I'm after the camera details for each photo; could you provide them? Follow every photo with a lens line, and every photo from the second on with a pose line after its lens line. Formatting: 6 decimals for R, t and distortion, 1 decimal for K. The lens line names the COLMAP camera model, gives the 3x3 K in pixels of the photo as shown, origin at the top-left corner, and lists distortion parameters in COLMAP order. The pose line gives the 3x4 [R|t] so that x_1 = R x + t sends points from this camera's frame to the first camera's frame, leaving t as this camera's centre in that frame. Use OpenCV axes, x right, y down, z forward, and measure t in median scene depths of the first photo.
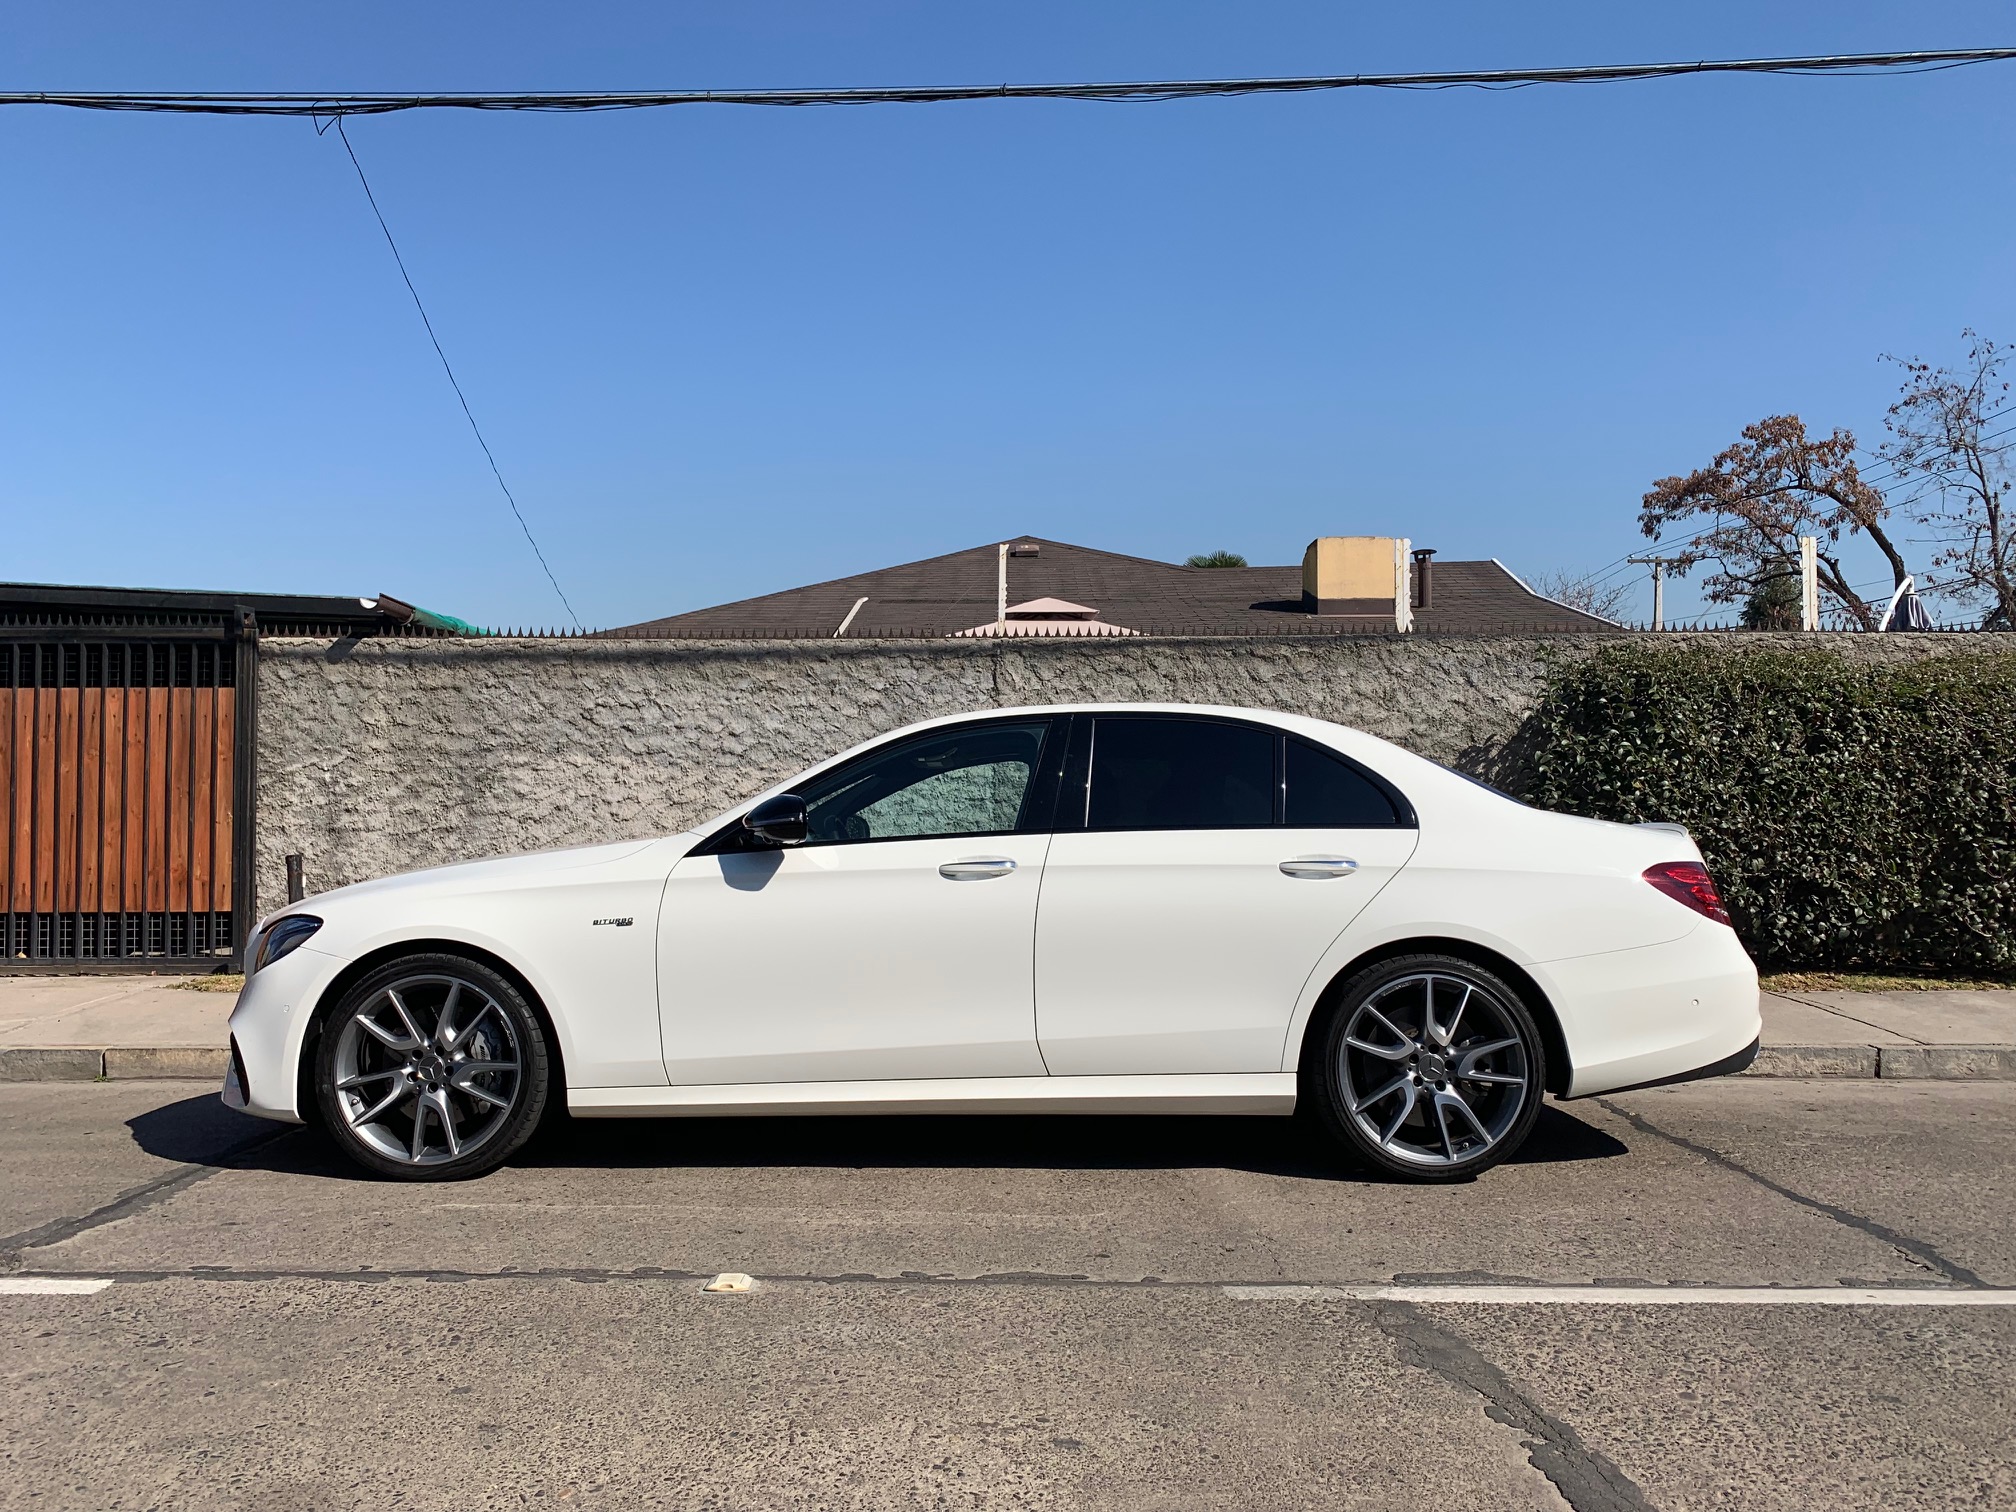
lens RADIAL K [[1511.6, 0, 1008.9], [0, 1511.6, 751.4], [0, 0, 1]] dist [0.045989, -0.046769]
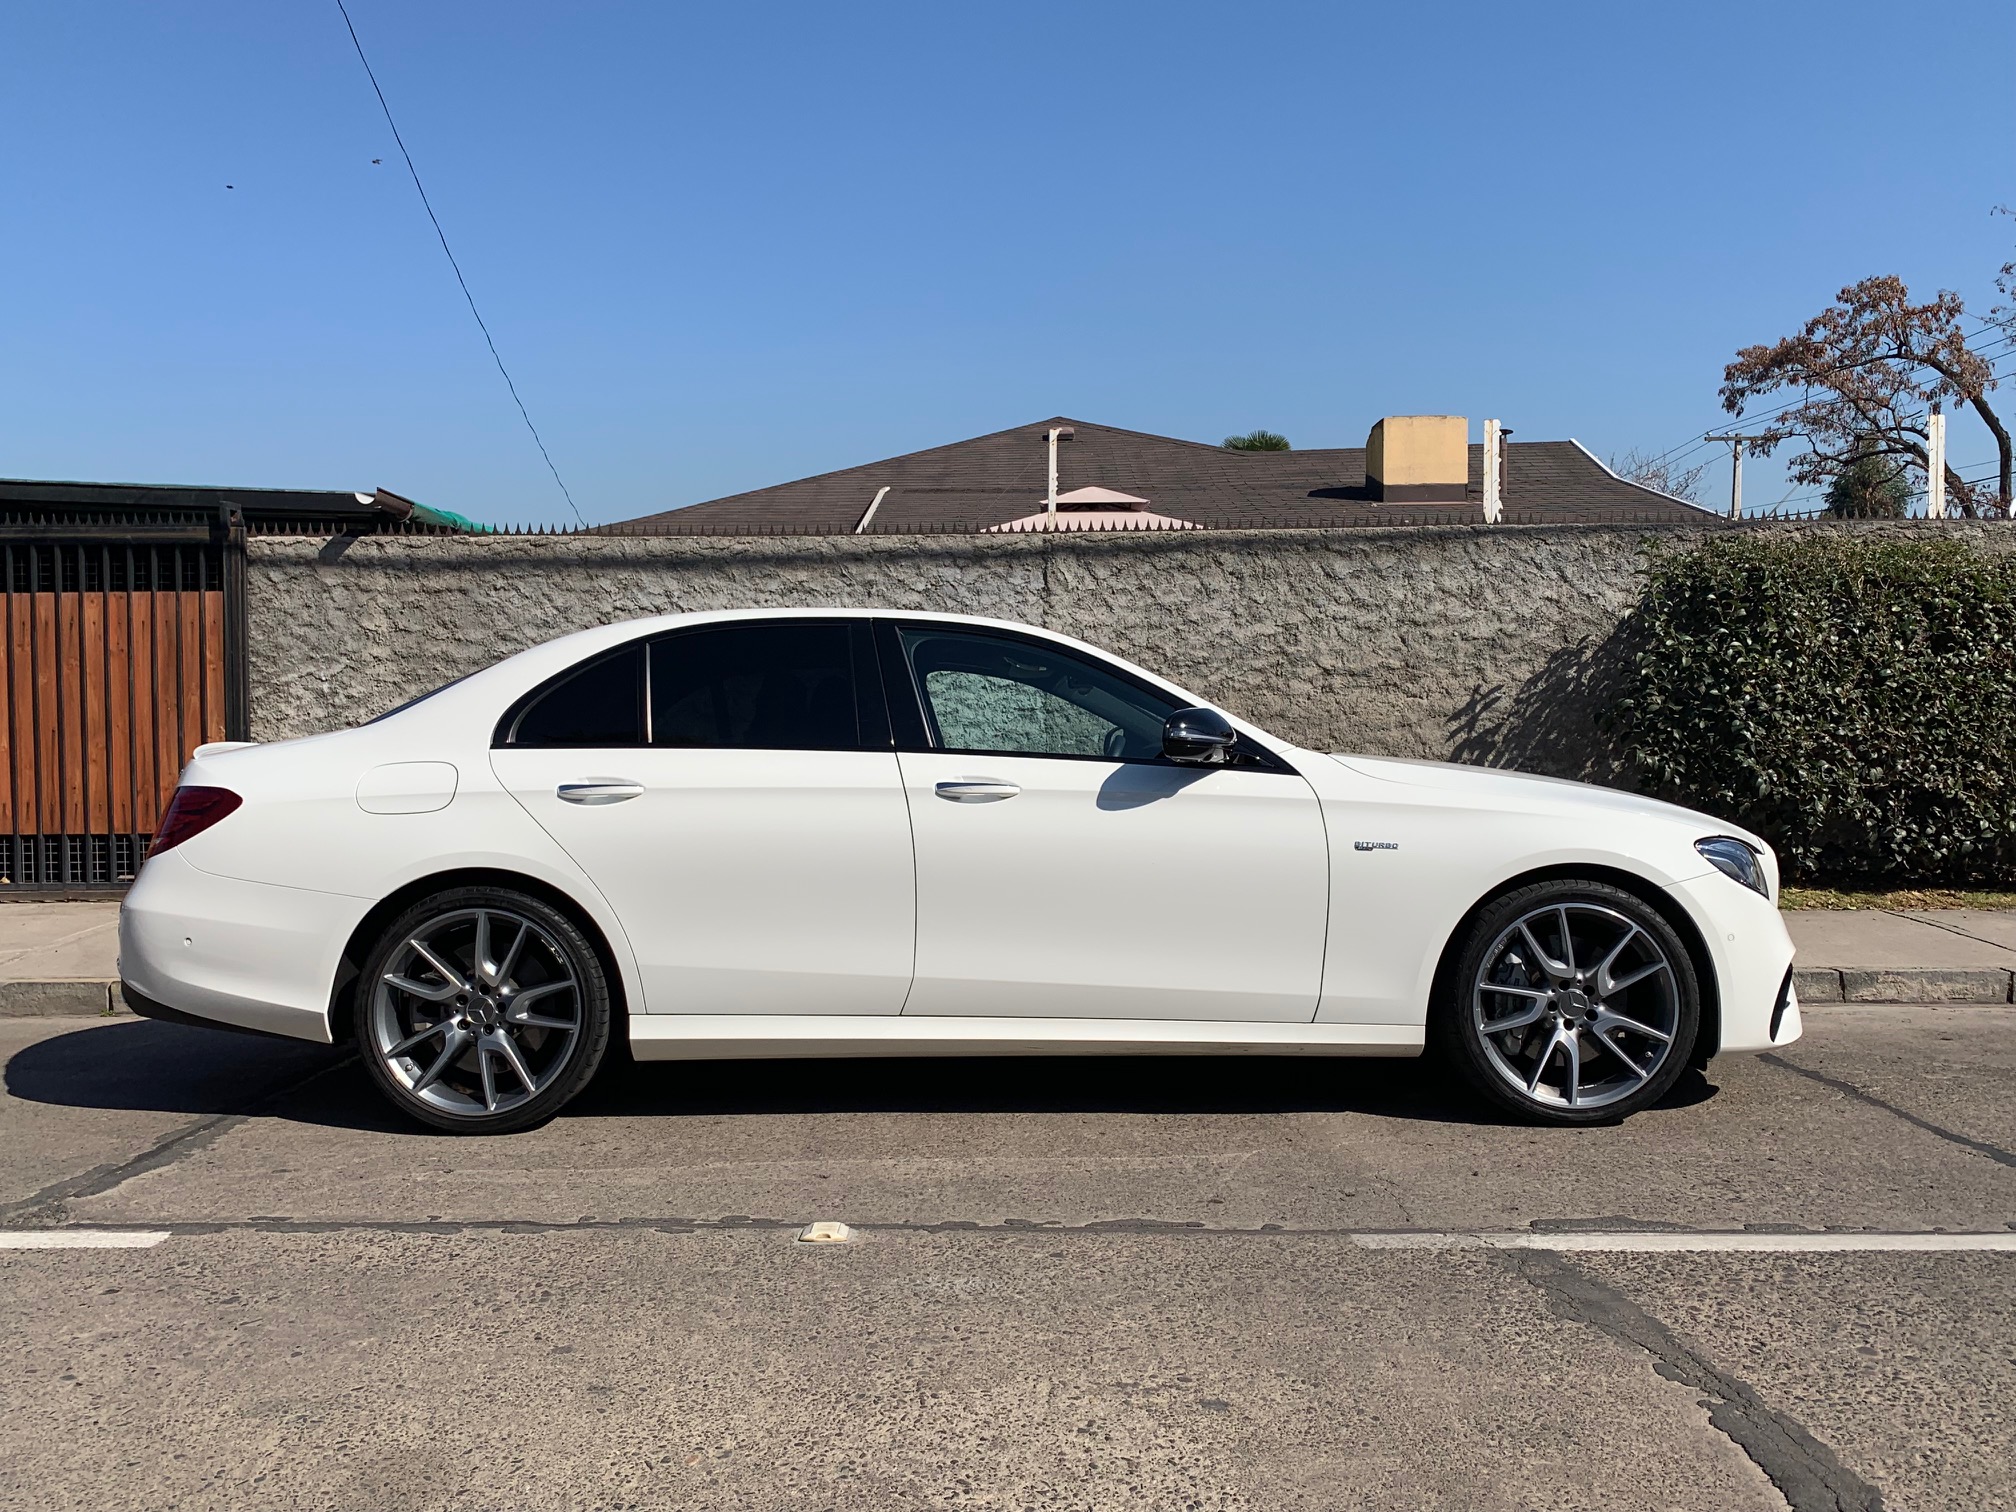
lens RADIAL K [[1624.9, 0, 1017.5], [0, 1624.9, 766.2], [0, 0, 1]] dist [0.053046, -0.066221]
pose [[0.999970, -0.005804, -0.005102, -0.022312], [0.006148, 0.997516, 0.070173, -0.003284], [0.004683, -0.070202, 0.997522, 0.005226]]
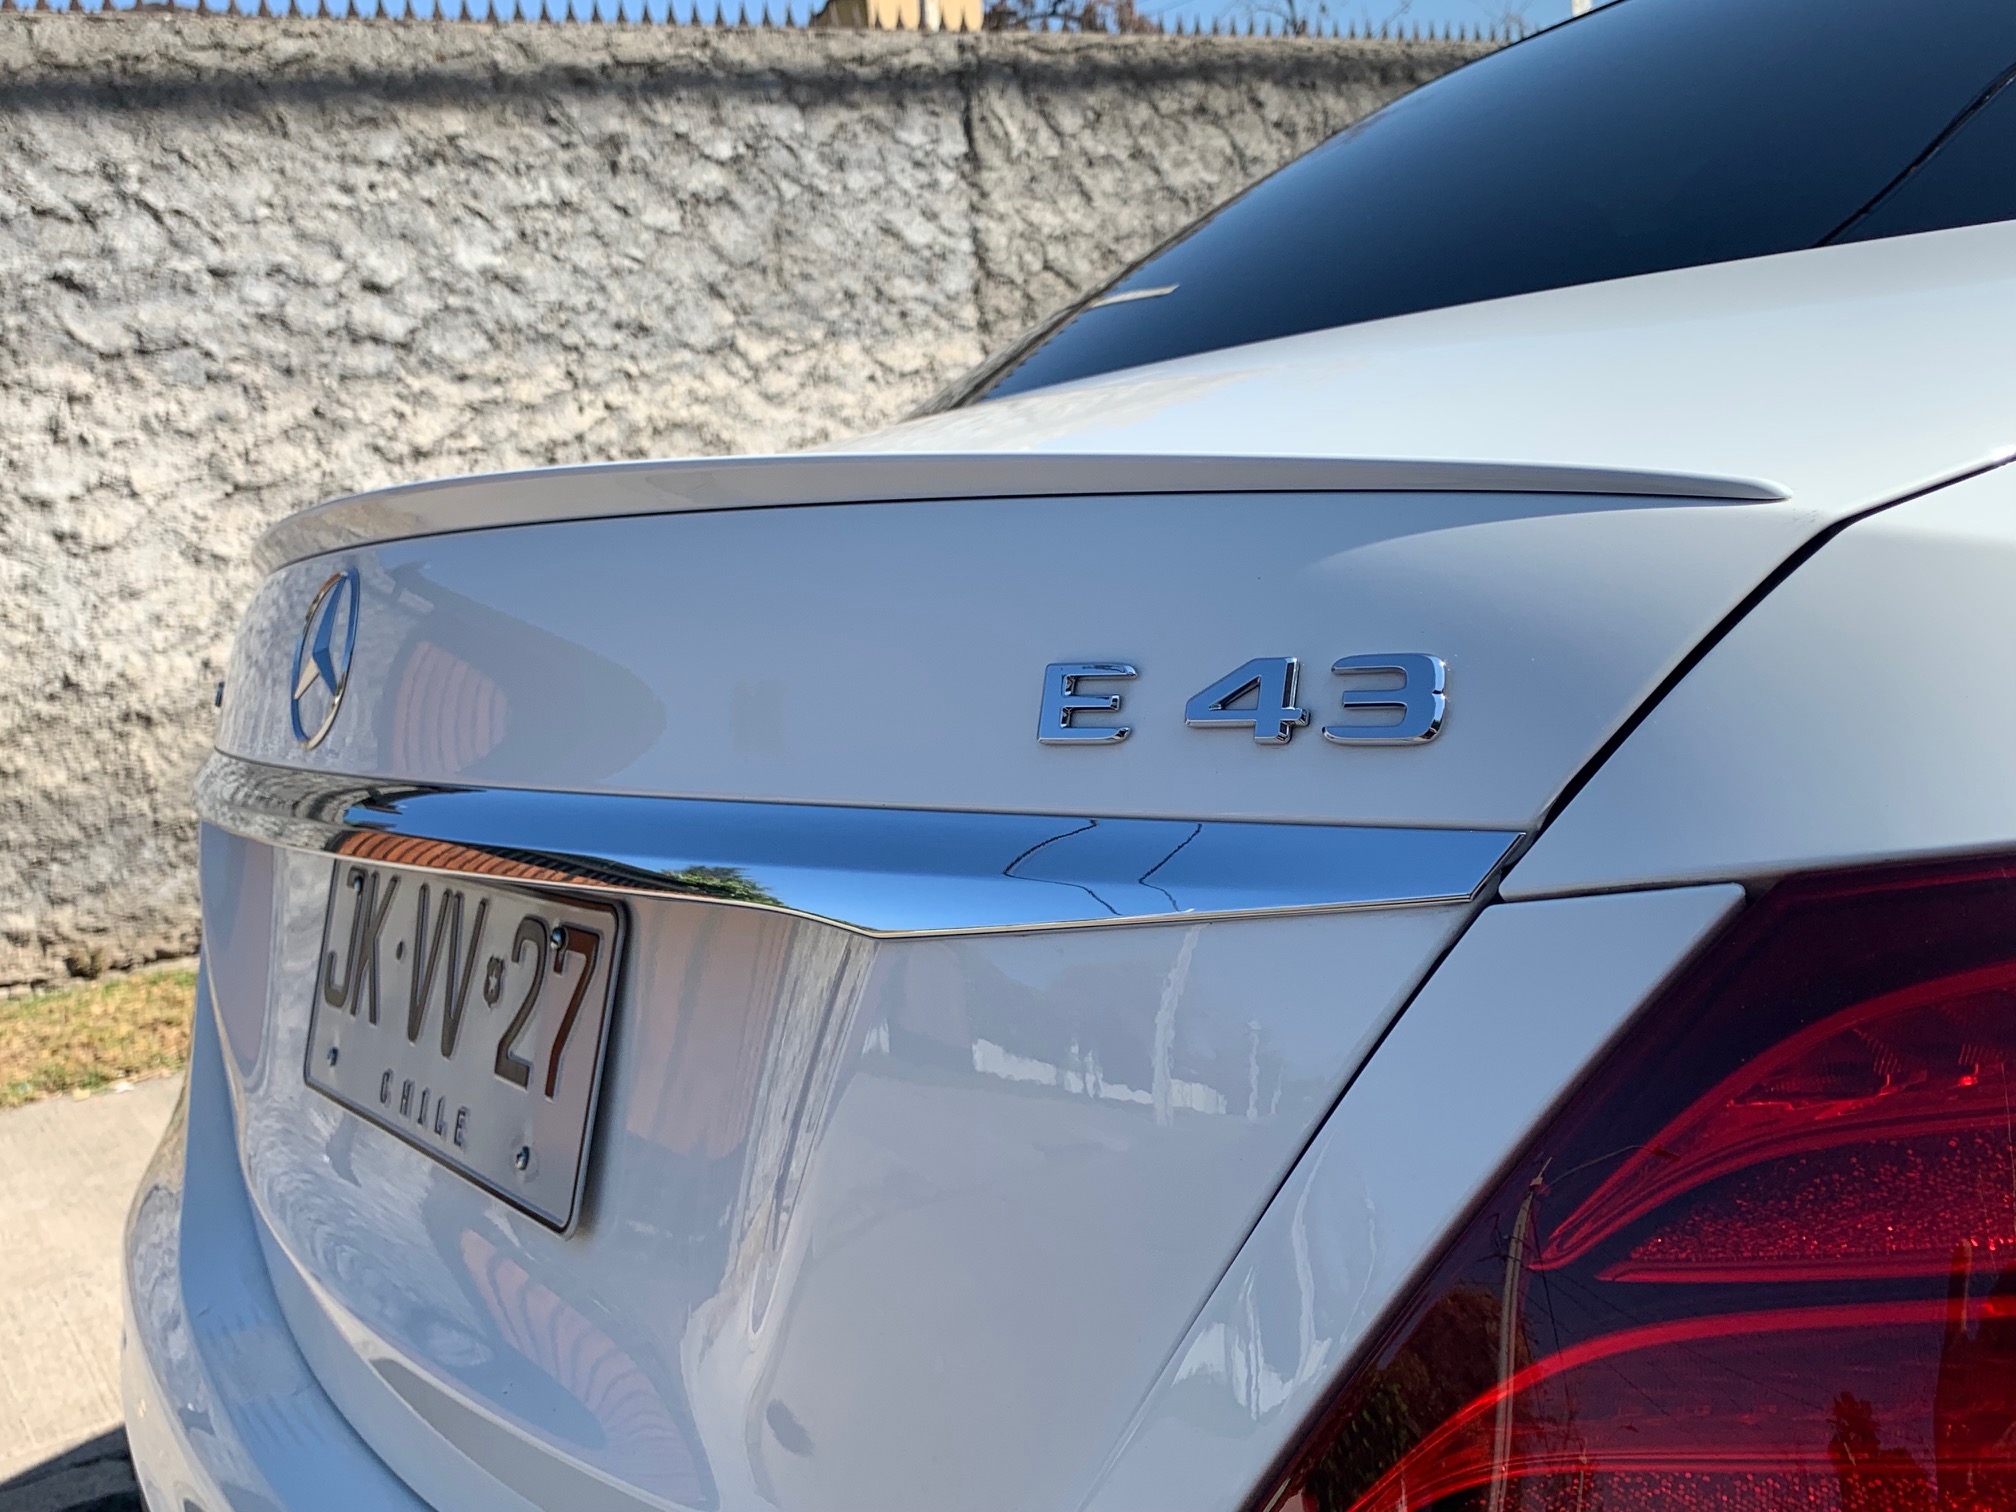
lens RADIAL K [[2086.3, 0, 1009.8], [0, 2086.3, 761.8], [0, 0, 1]] dist [0.059607, 0.000000]
pose [[0.844060, -0.154600, 0.513481, -0.333687], [0.073284, 0.981812, 0.175142, 0.023881], [-0.531218, -0.110201, 0.840037, 0.479048]]
